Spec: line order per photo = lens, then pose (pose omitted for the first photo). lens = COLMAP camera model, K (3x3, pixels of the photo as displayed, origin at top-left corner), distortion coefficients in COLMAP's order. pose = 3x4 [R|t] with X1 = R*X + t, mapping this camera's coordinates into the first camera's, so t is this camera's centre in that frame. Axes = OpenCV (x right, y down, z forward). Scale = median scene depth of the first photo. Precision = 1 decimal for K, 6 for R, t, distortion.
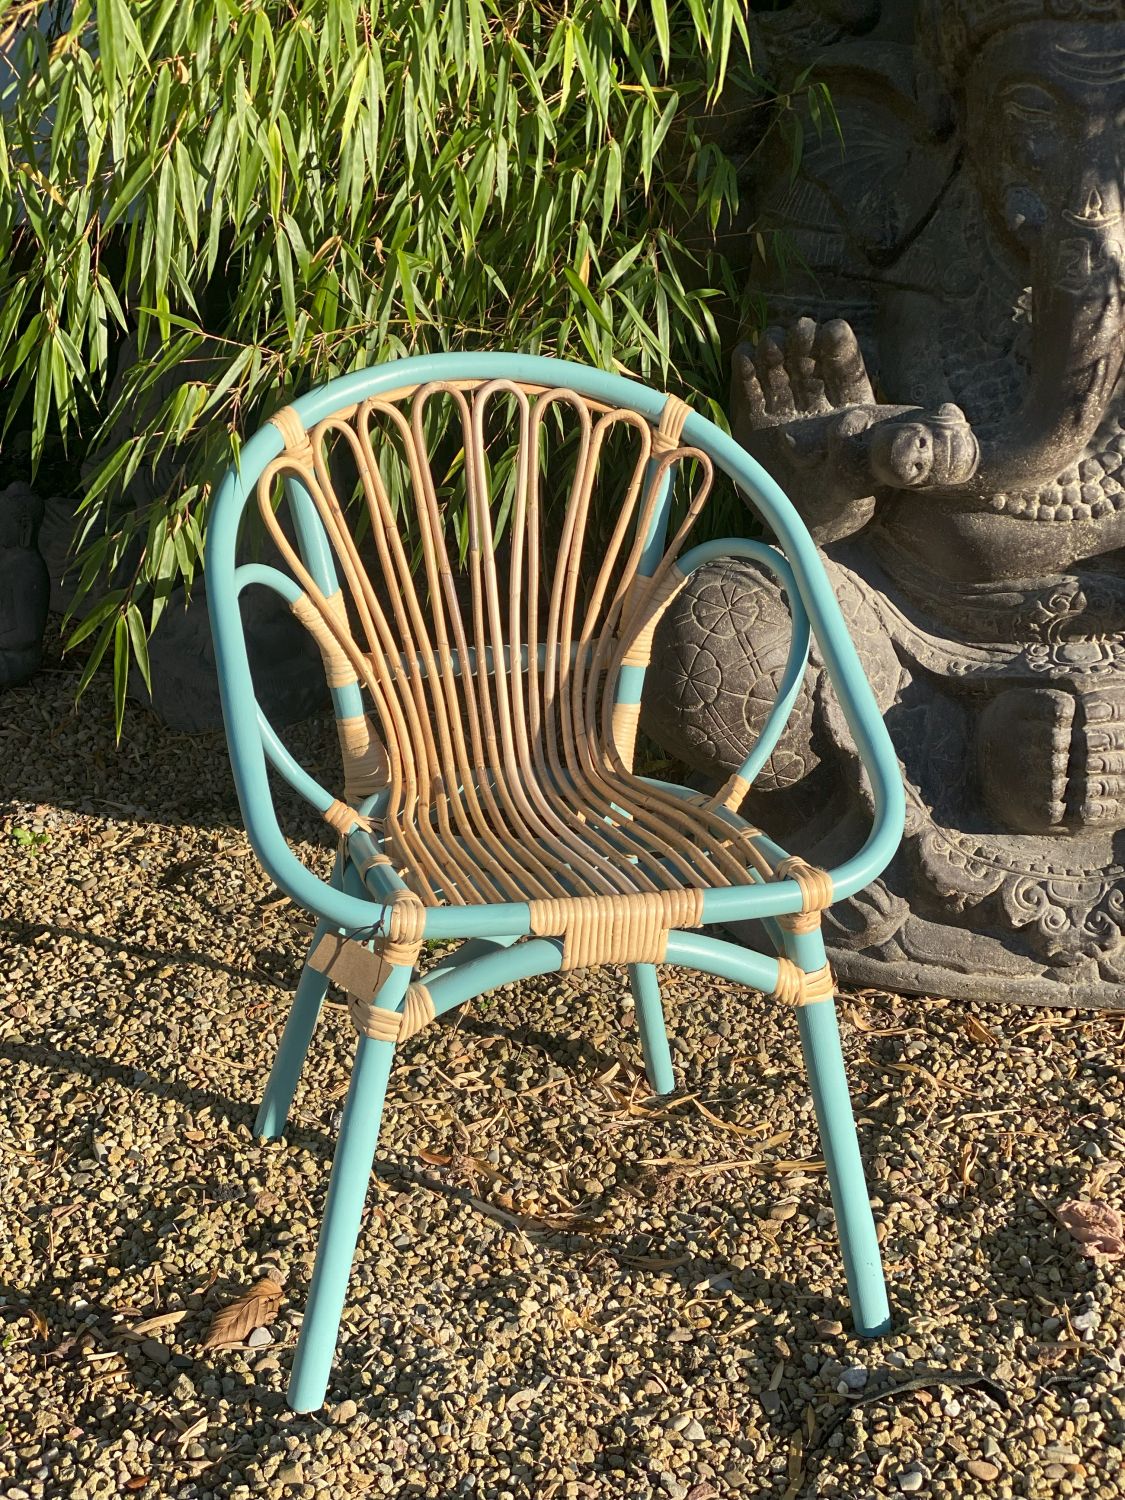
lens RADIAL K [[2279.5, 0, 550.8], [0, 2279.5, 748.2], [0, 0, 1]] dist [0.110763, 0.000000]
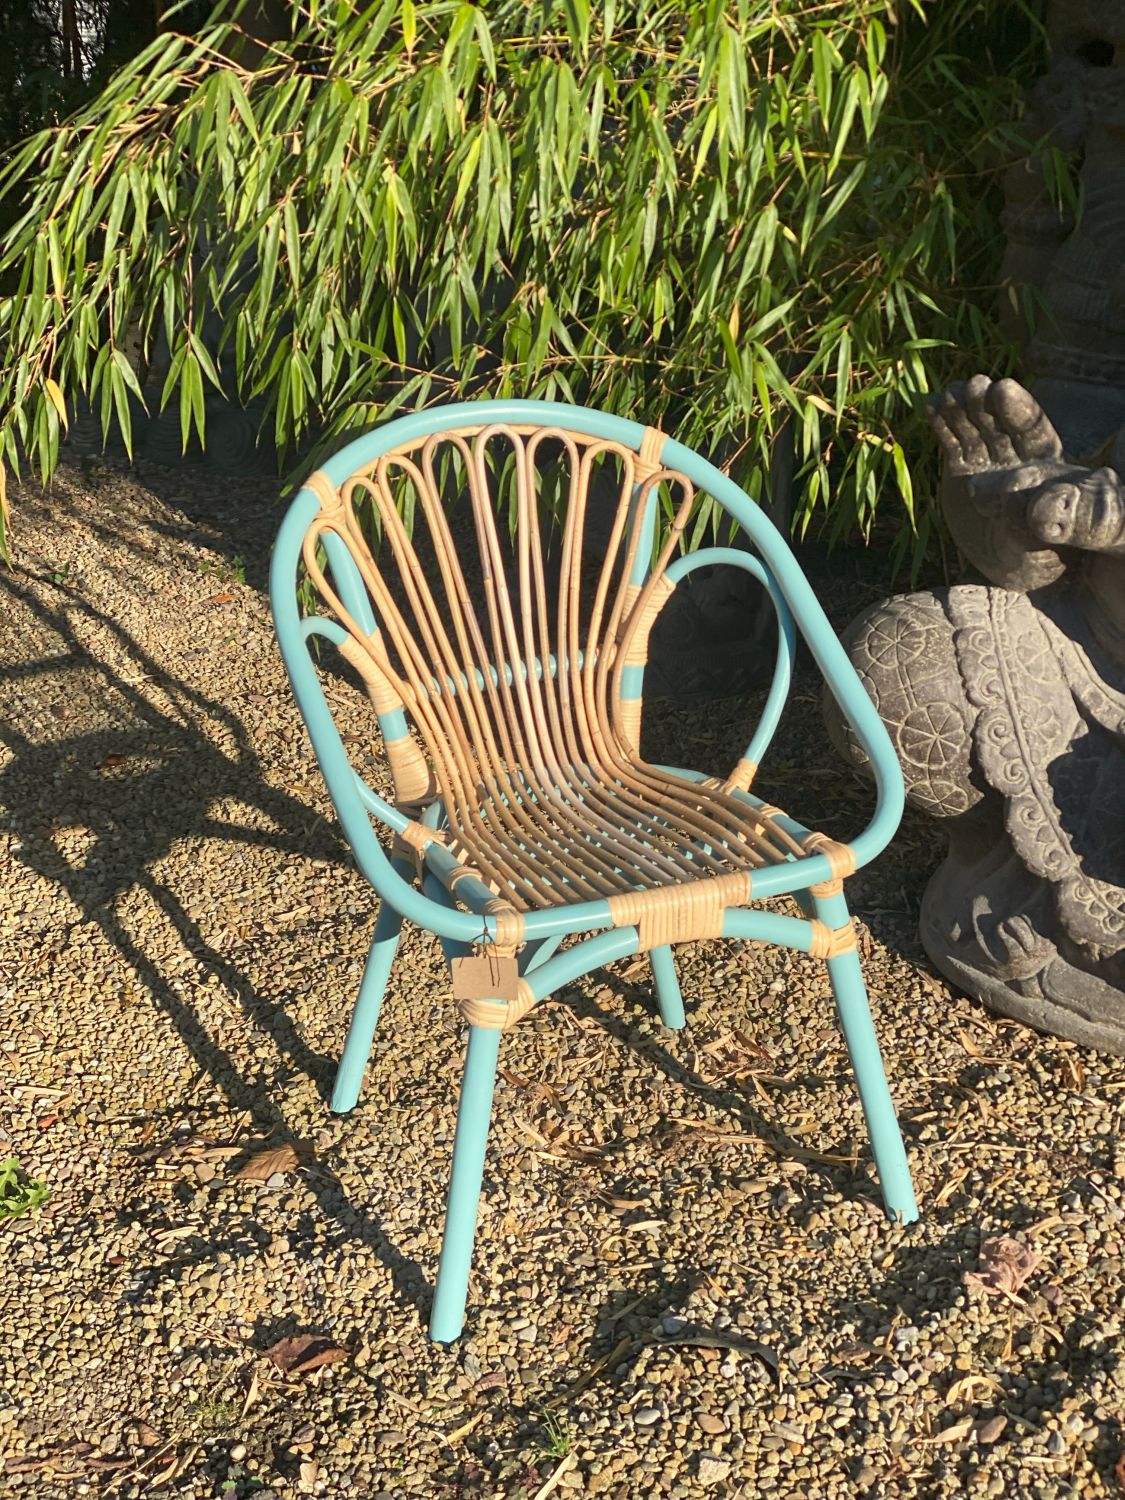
lens RADIAL K [[2279.5, 0, 555.9], [0, 2279.5, 770.0], [0, 0, 1]] dist [0.110763, 0.000000]
pose [[0.889144, 0.143935, -0.434404, 0.430080], [-0.130658, 0.989583, 0.060453, -0.047571], [0.438580, 0.003007, 0.898687, -0.034957]]
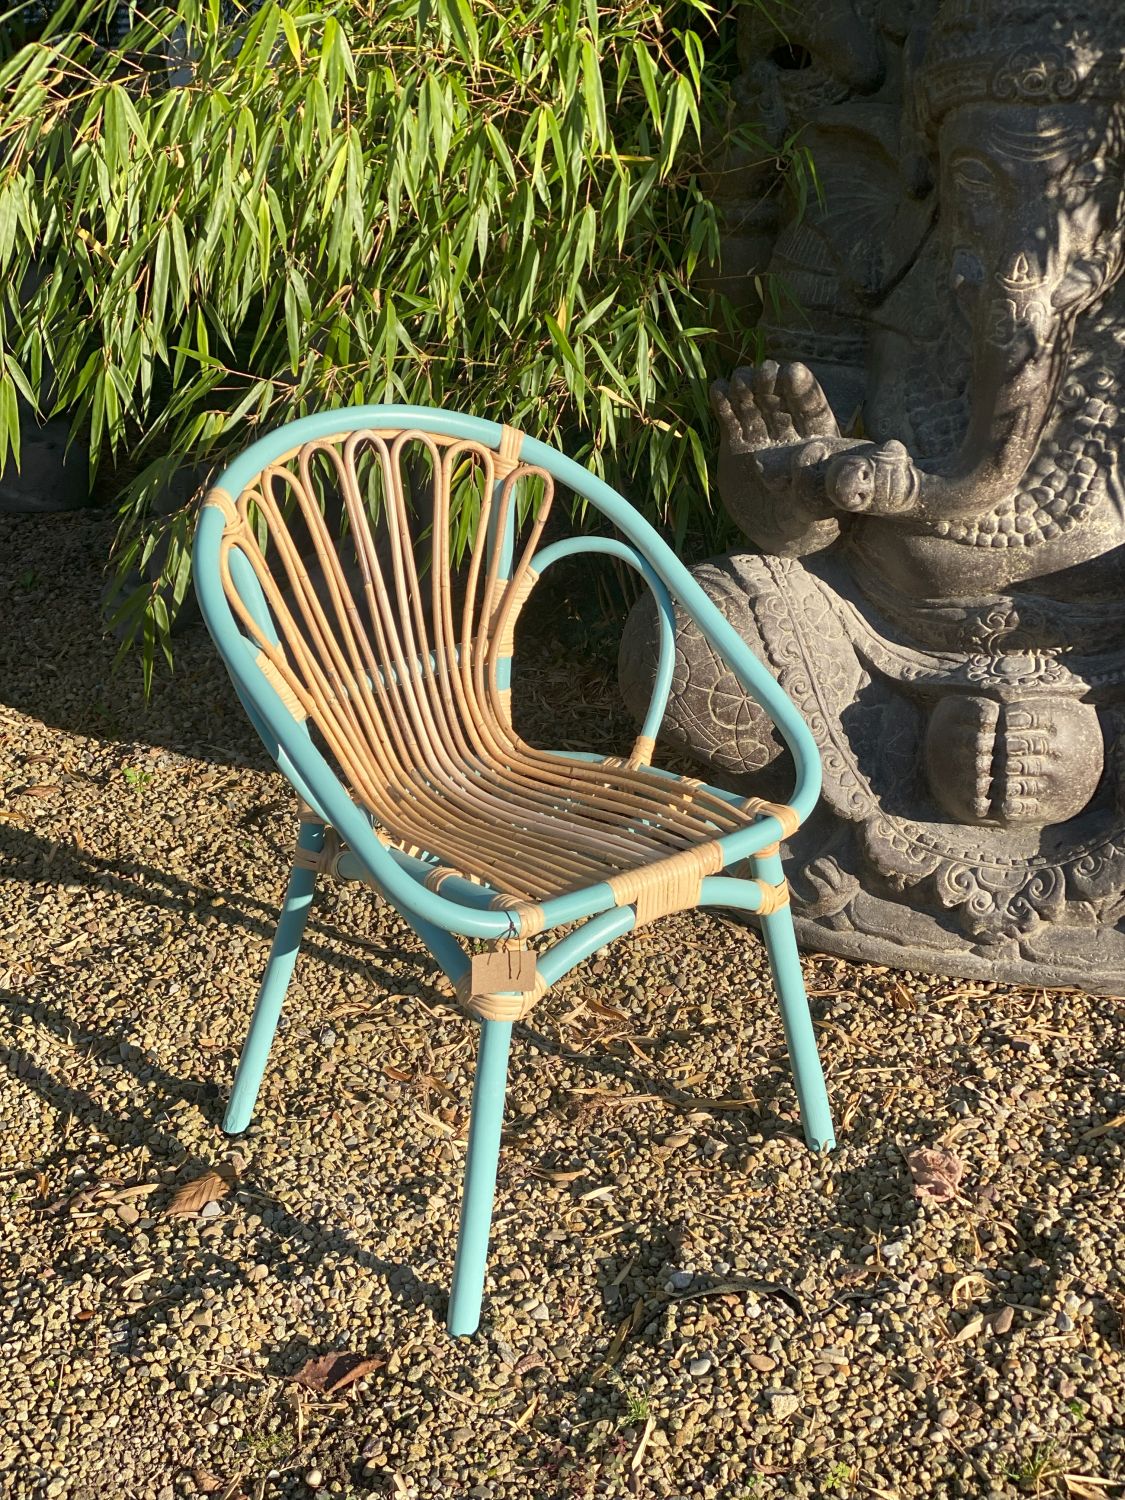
lens RADIAL K [[2279.5, 0, 557.2], [0, 2279.5, 751.3], [0, 0, 1]] dist [0.110763, 0.000000]
pose [[0.989063, 0.050676, -0.138516, 0.176703], [-0.045934, 0.998251, 0.037219, -0.032941], [0.140160, -0.030450, 0.989661, -0.140677]]
